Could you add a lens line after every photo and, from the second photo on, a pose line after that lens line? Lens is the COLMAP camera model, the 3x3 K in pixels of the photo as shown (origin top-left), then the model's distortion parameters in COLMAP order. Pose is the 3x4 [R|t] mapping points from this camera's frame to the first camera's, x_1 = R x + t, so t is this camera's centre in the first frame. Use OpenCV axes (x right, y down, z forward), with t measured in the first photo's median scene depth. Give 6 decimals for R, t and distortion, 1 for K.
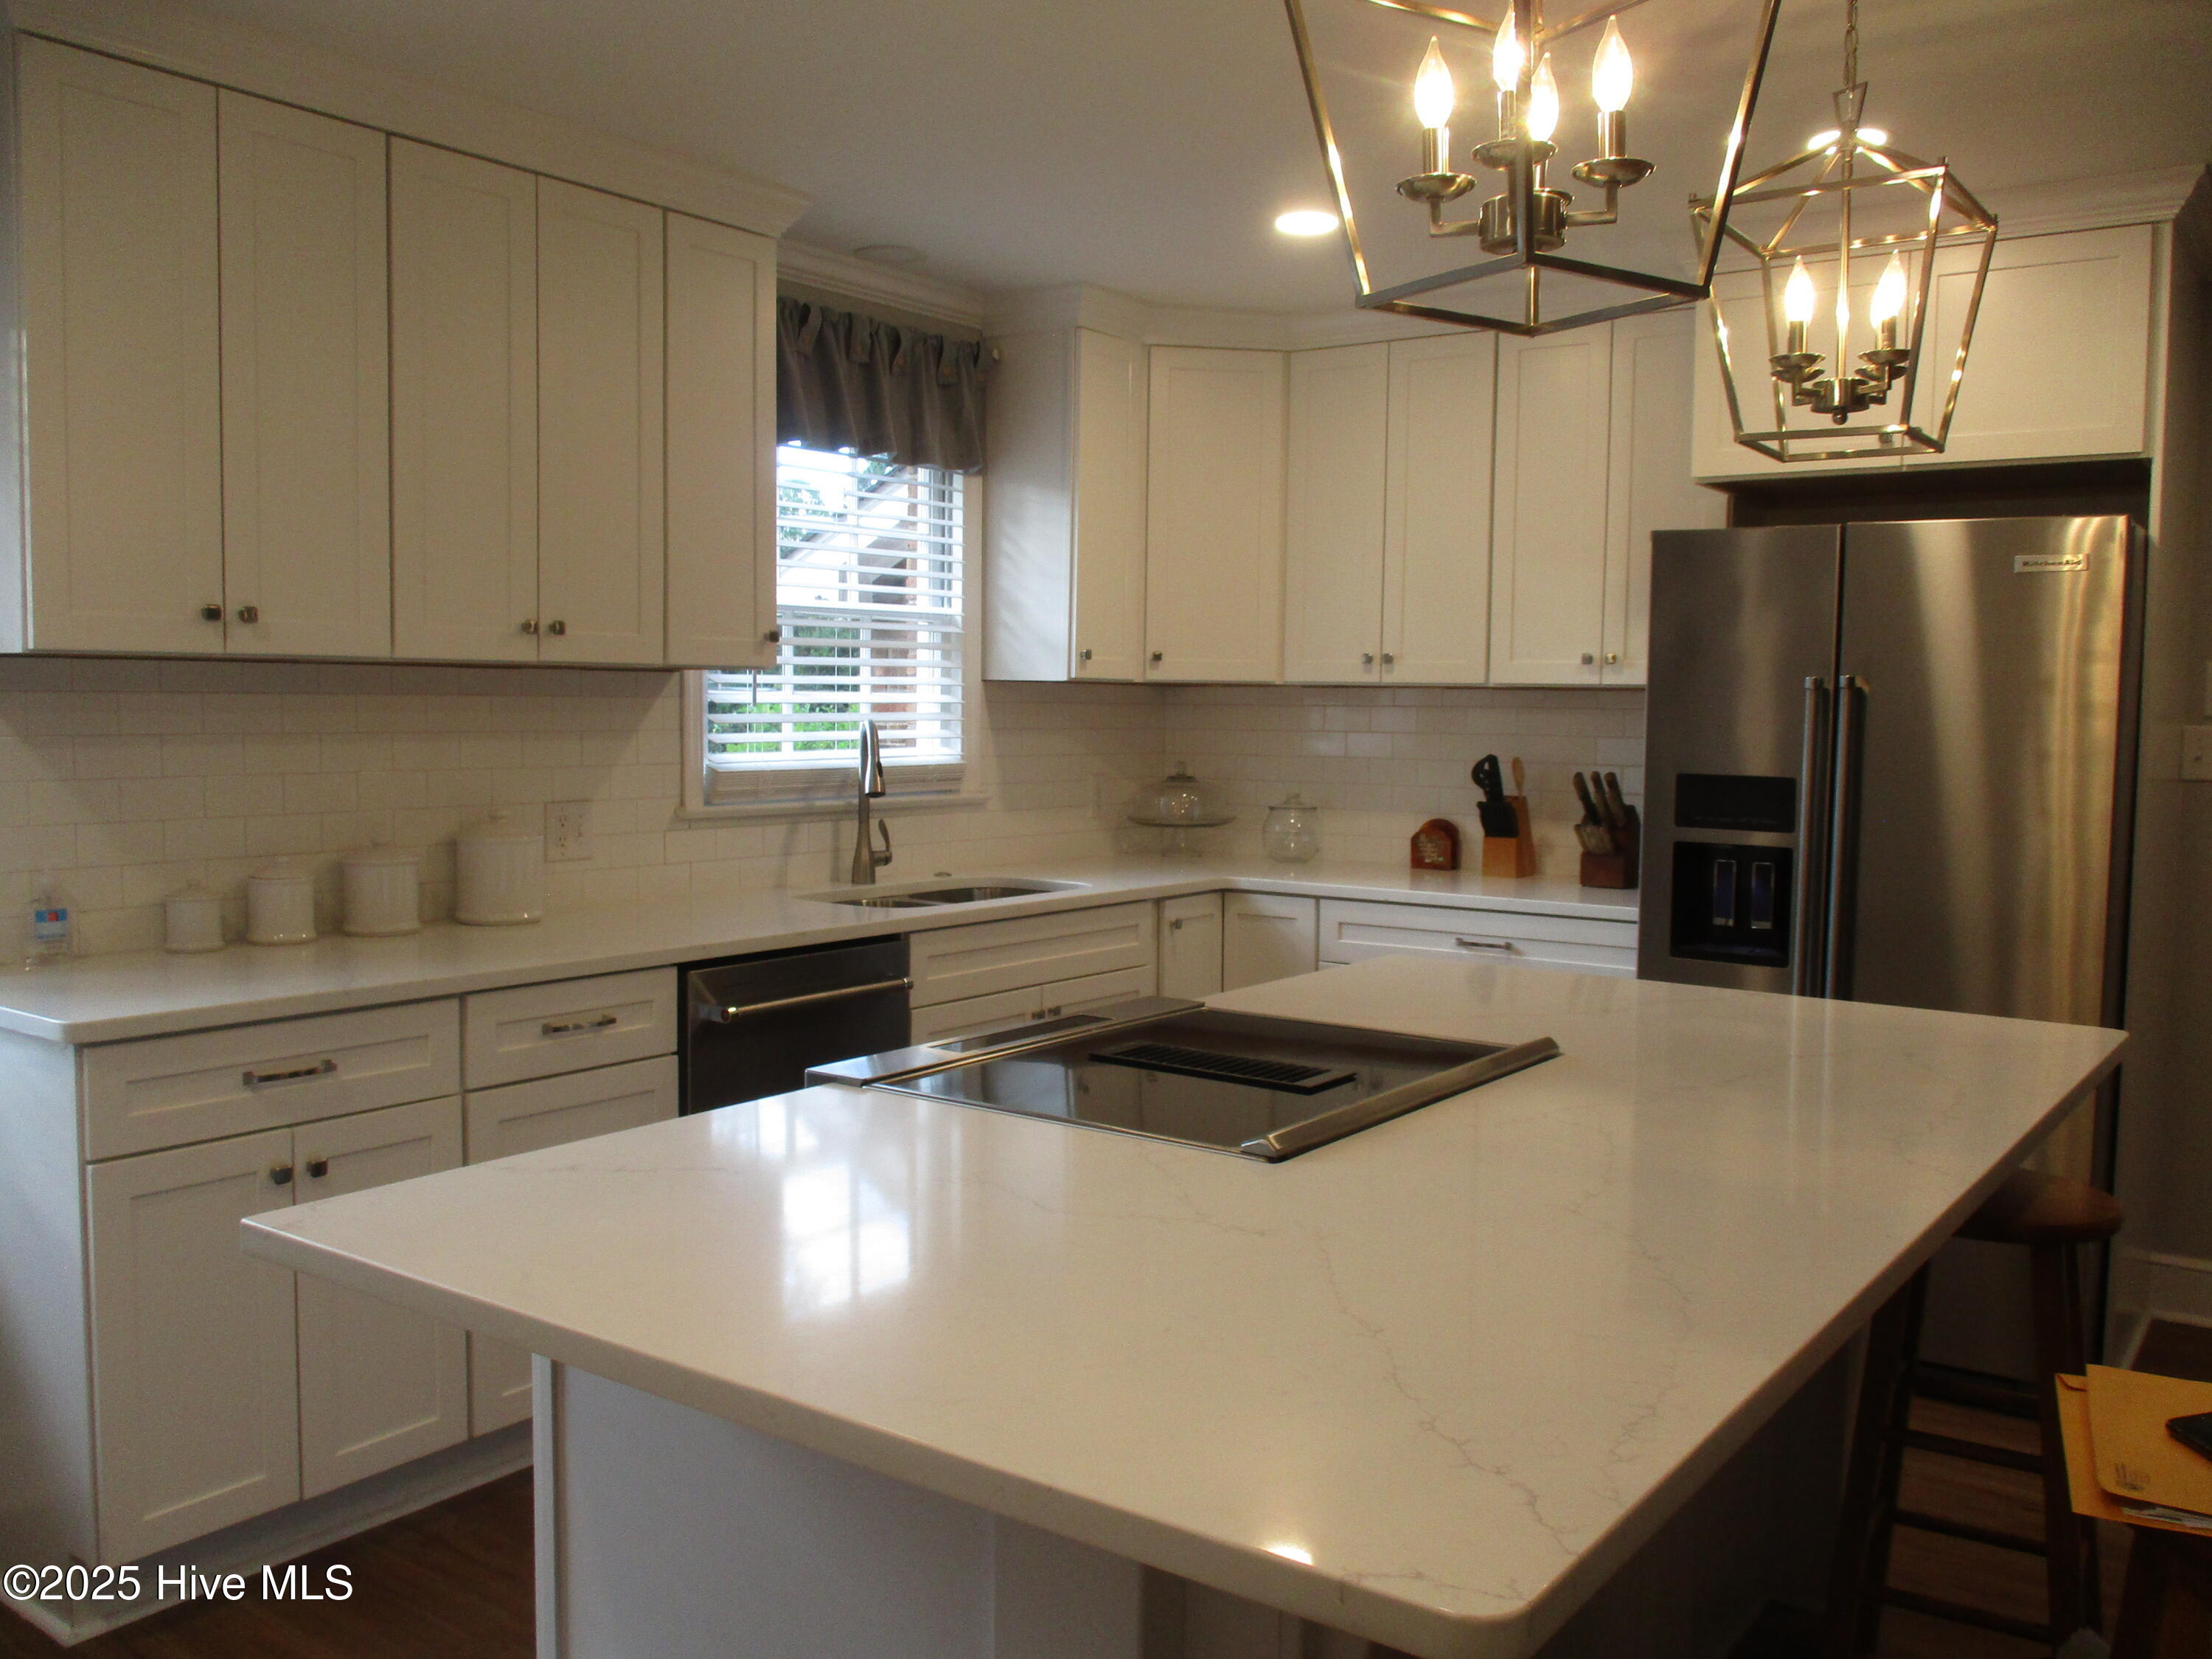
lens RADIAL K [[1852.3, 0, 1109.3], [0, 1852.3, 821.7], [0, 0, 1]] dist [-0.030337, 0.012291]
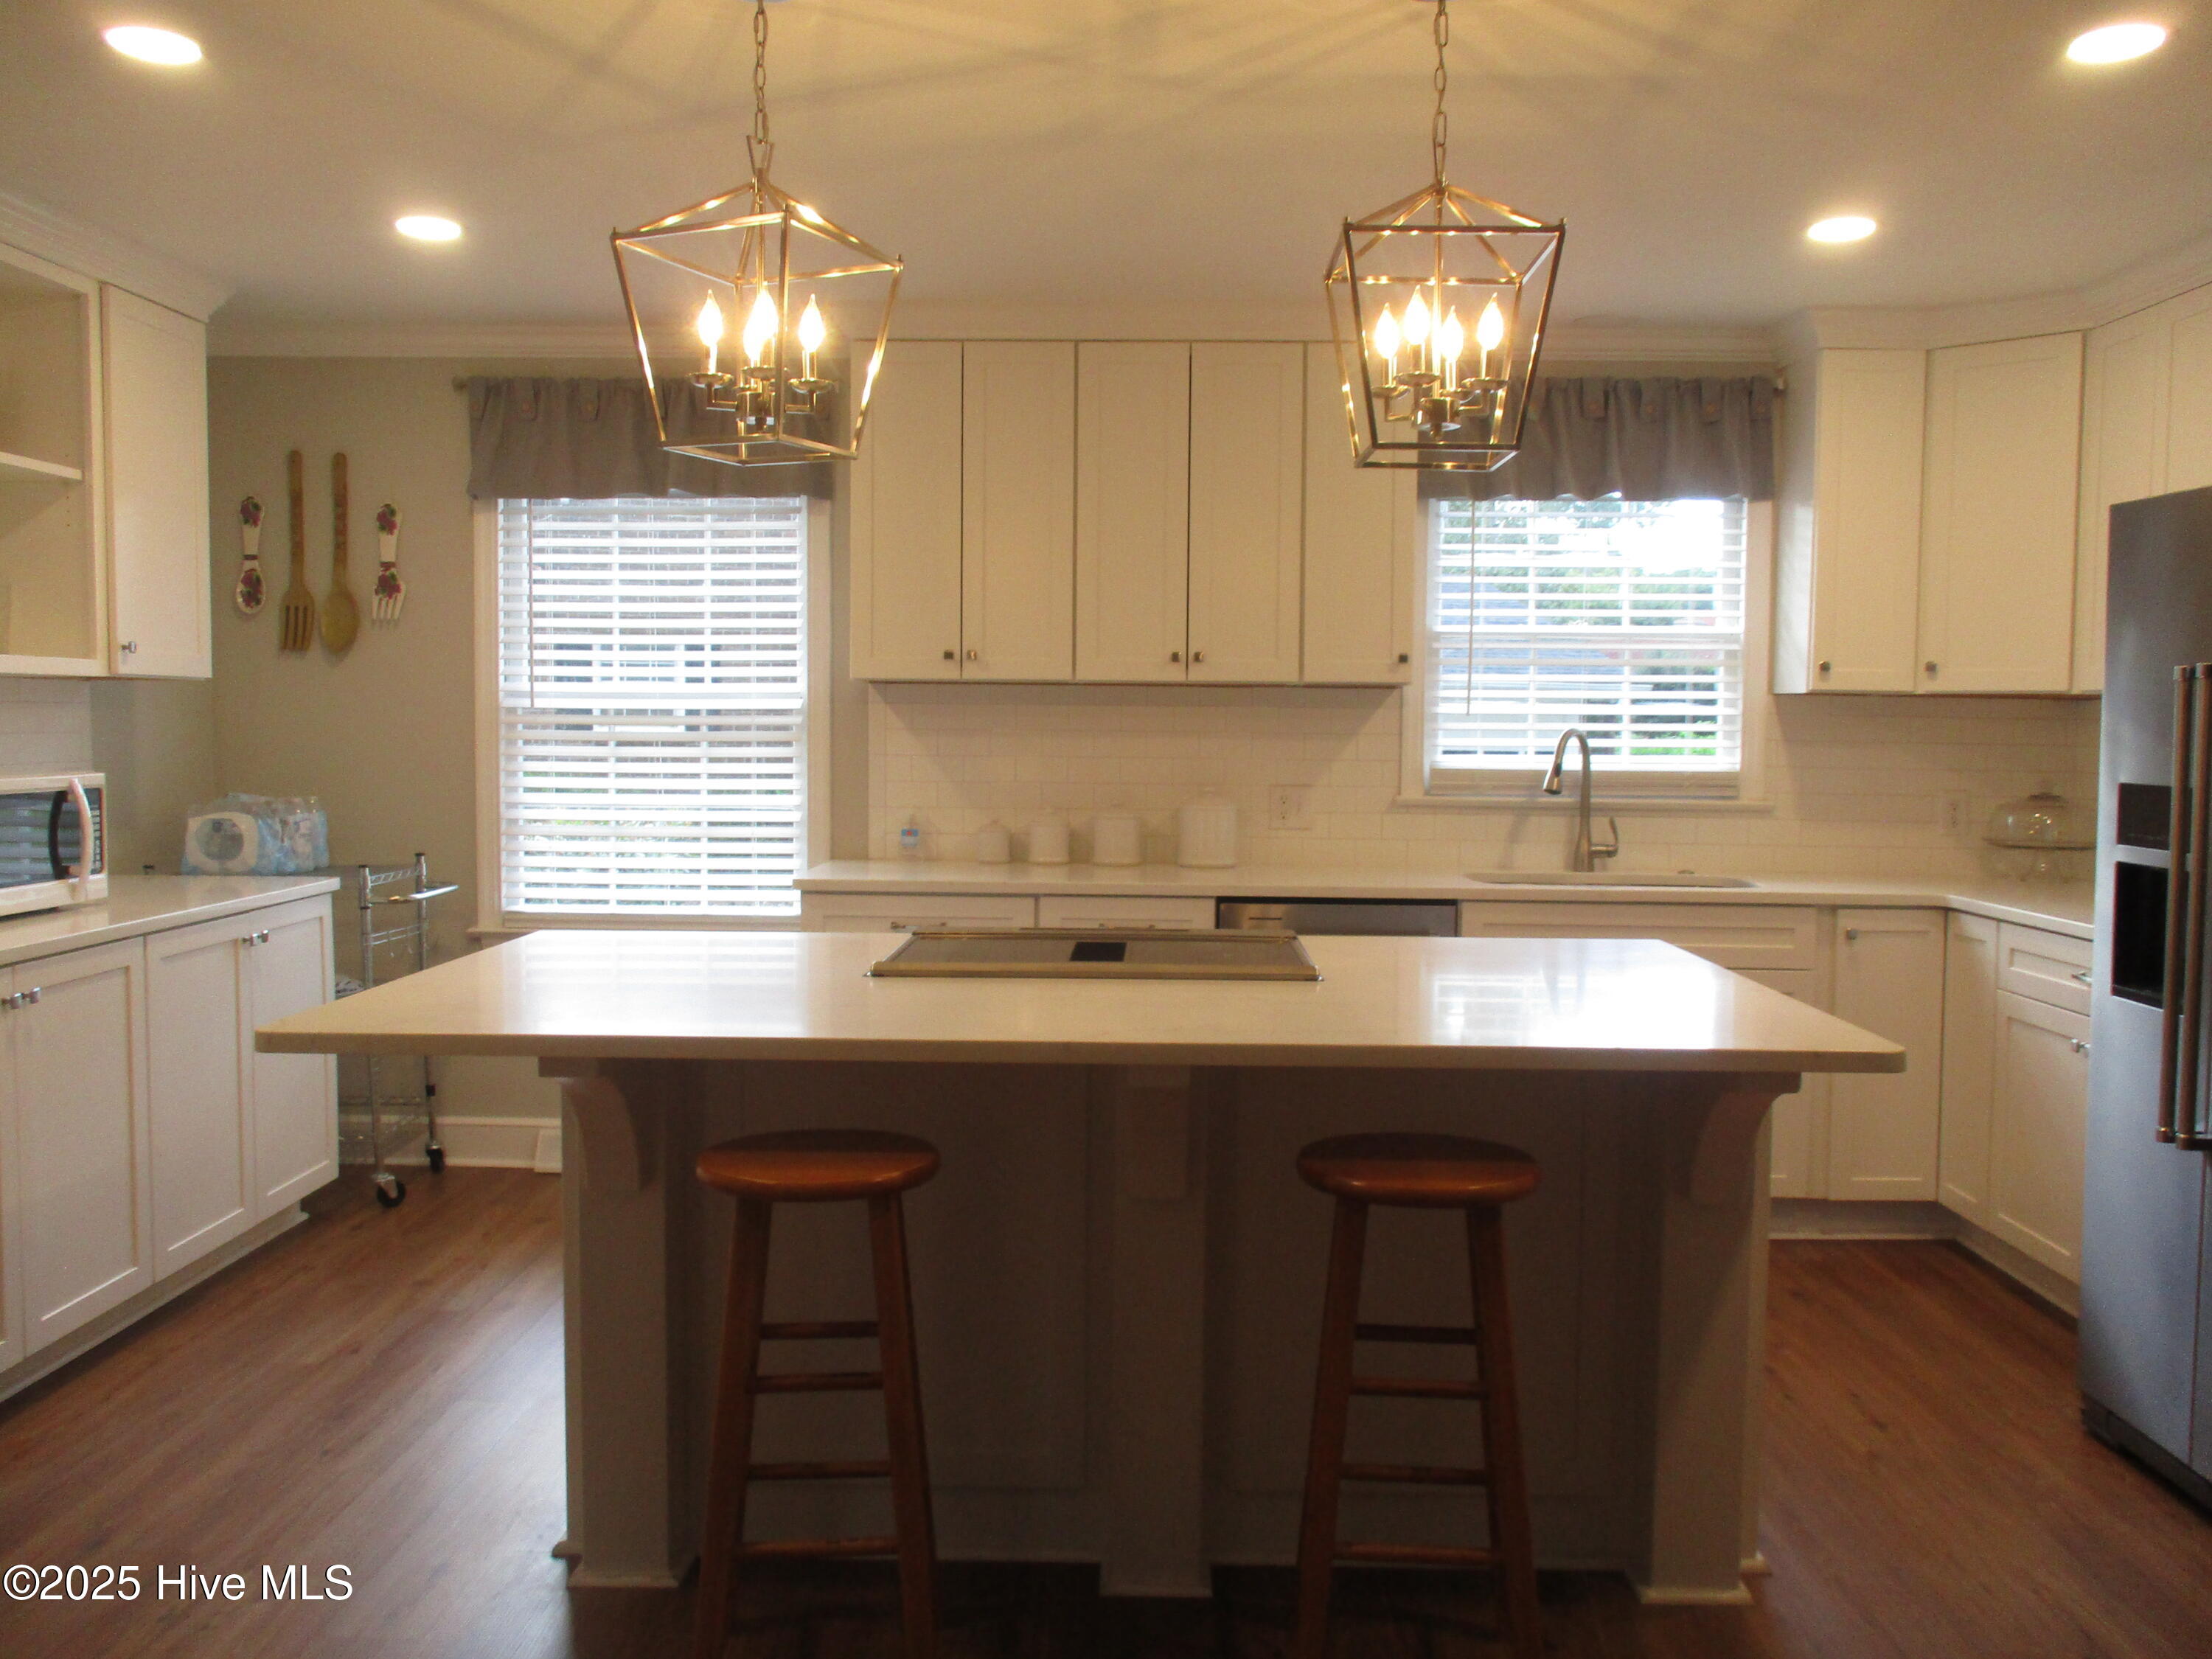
lens RADIAL K [[1852.3, 0, 1109.3], [0, 1852.3, 821.7], [0, 0, 1]] dist [-0.030337, 0.012291]
pose [[0.571519, 0.039612, -0.819632, 0.618972], [-0.058291, 0.998271, 0.007600, 0.010684], [0.818516, 0.043434, 0.572840, 0.103441]]
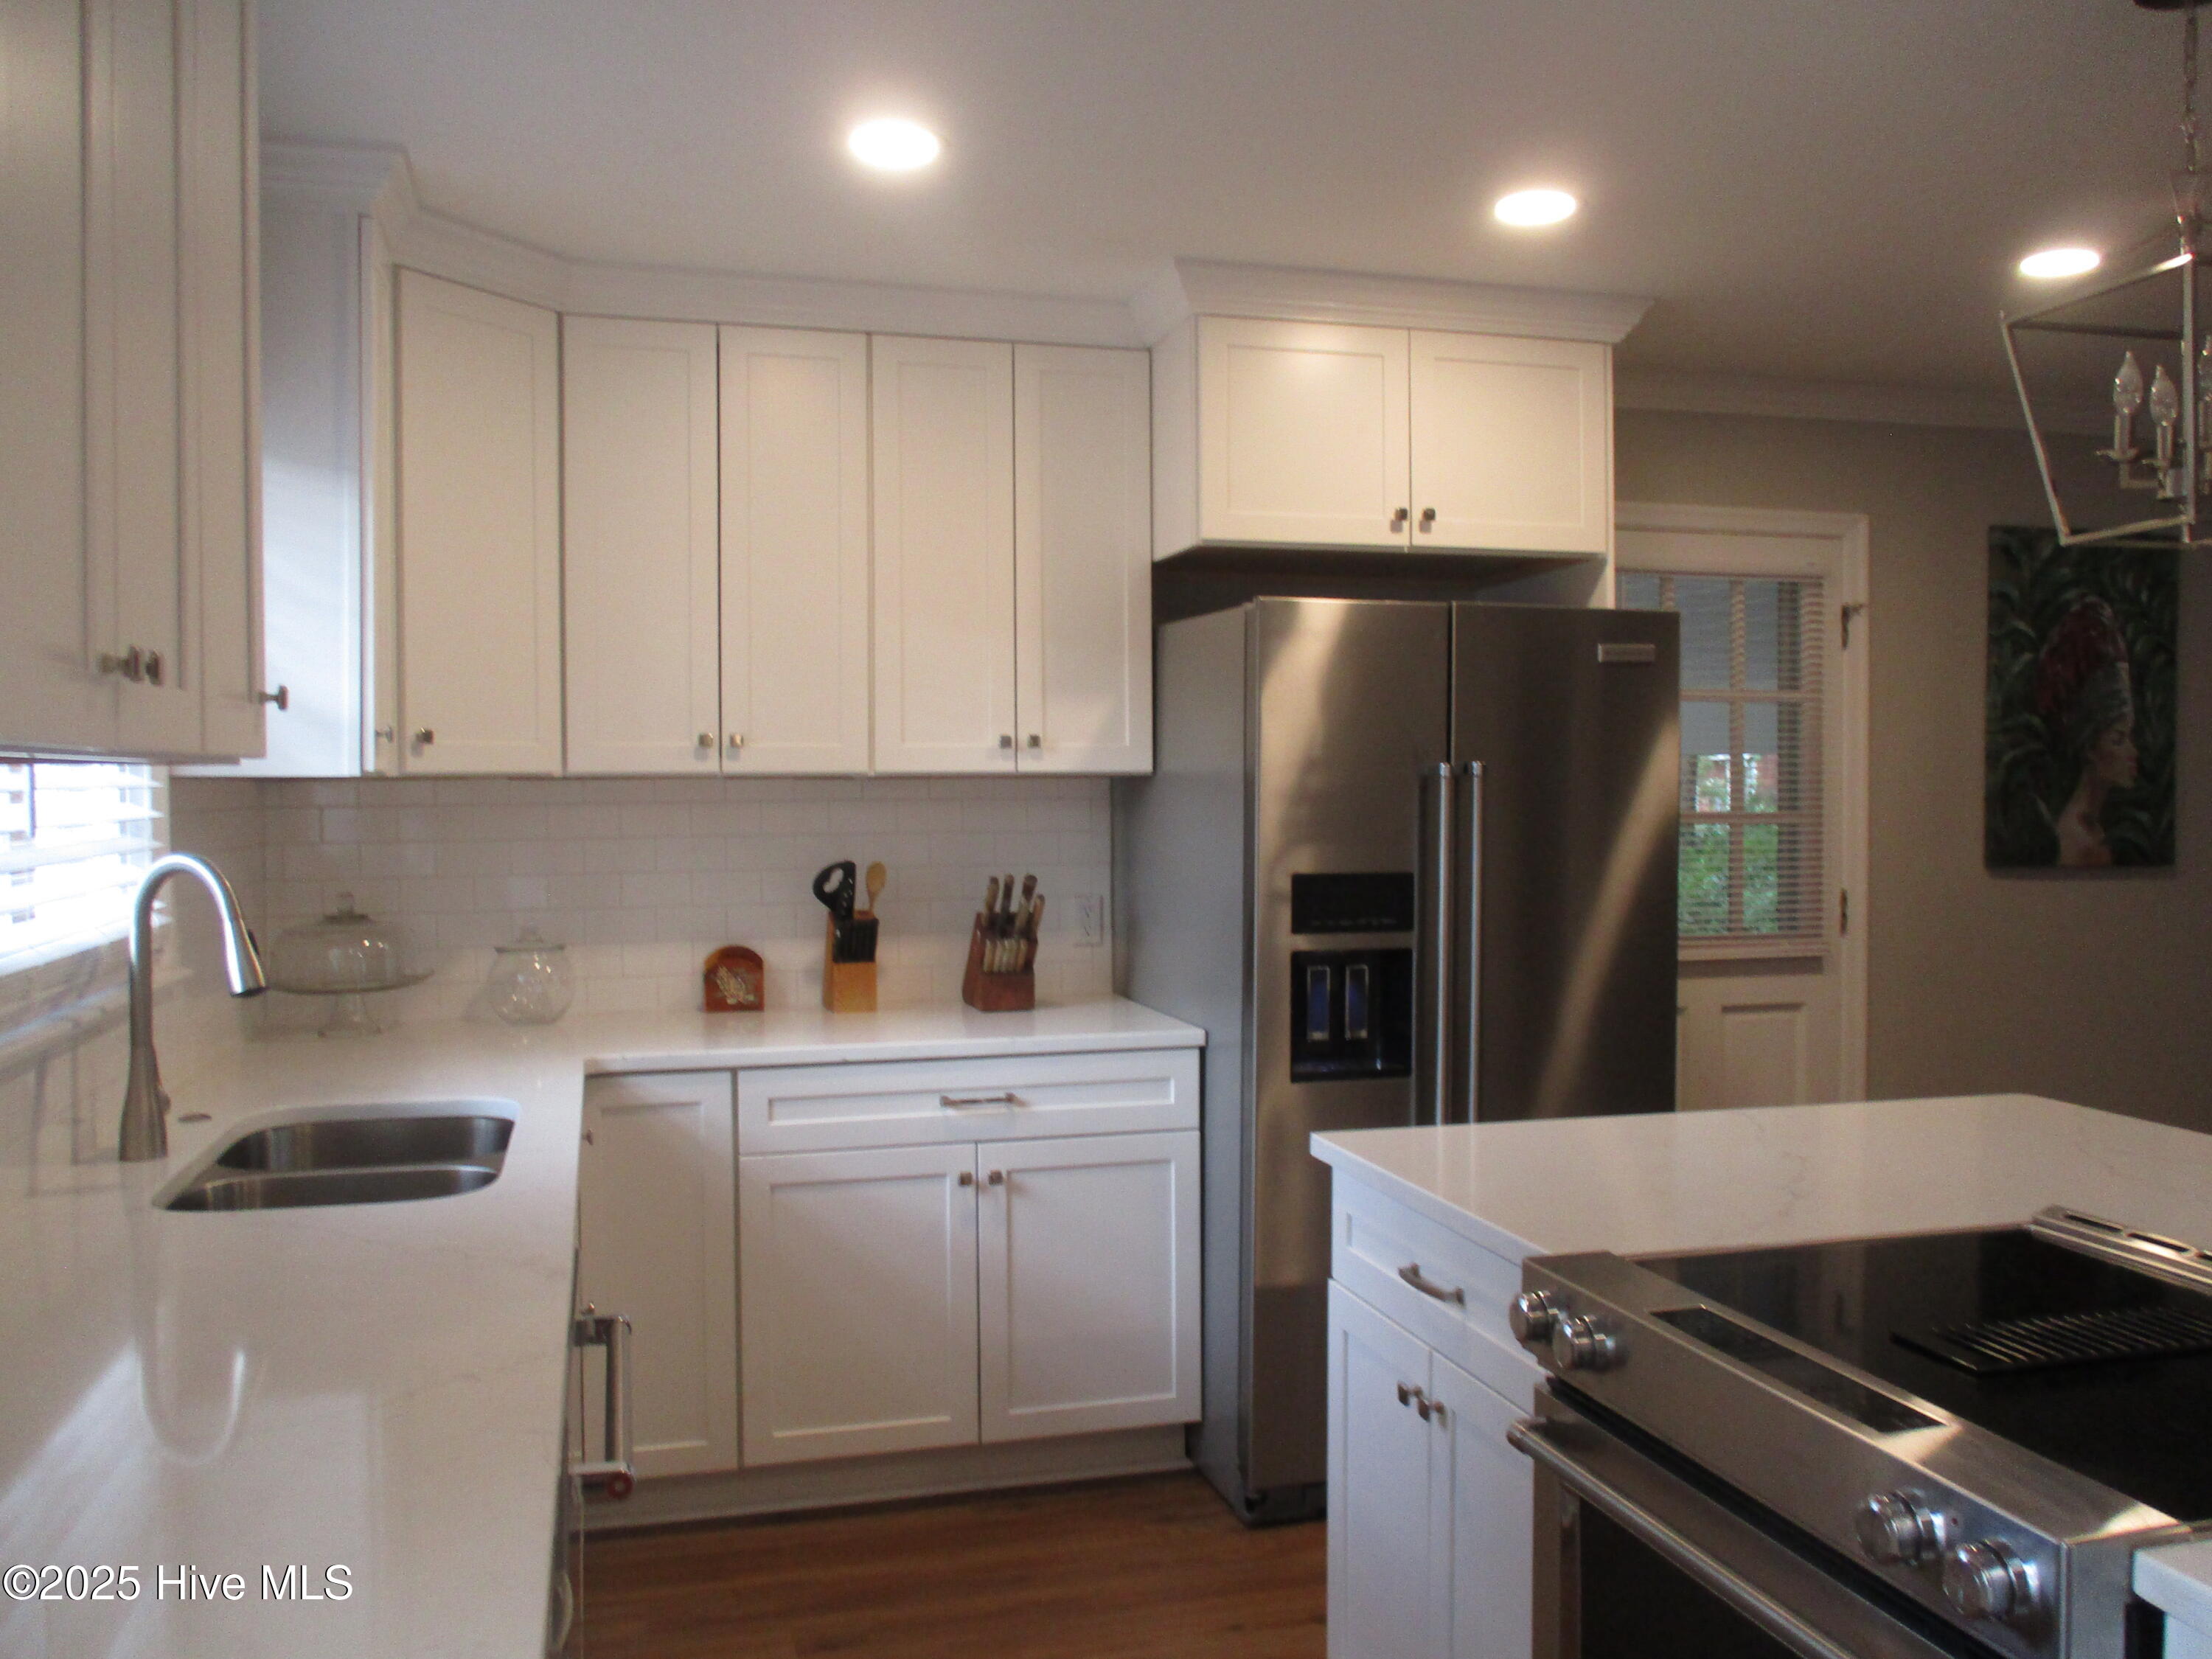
lens RADIAL K [[1827.0, 0, 1106.0], [0, 1827.0, 829.5], [0, 0, 1]] dist [-0.015915, 0.000356]
pose [[0.624134, -0.036748, 0.780453, -0.355769], [0.063254, 0.997991, -0.003593, -0.041582], [-0.778753, 0.051609, 0.625204, 0.438750]]
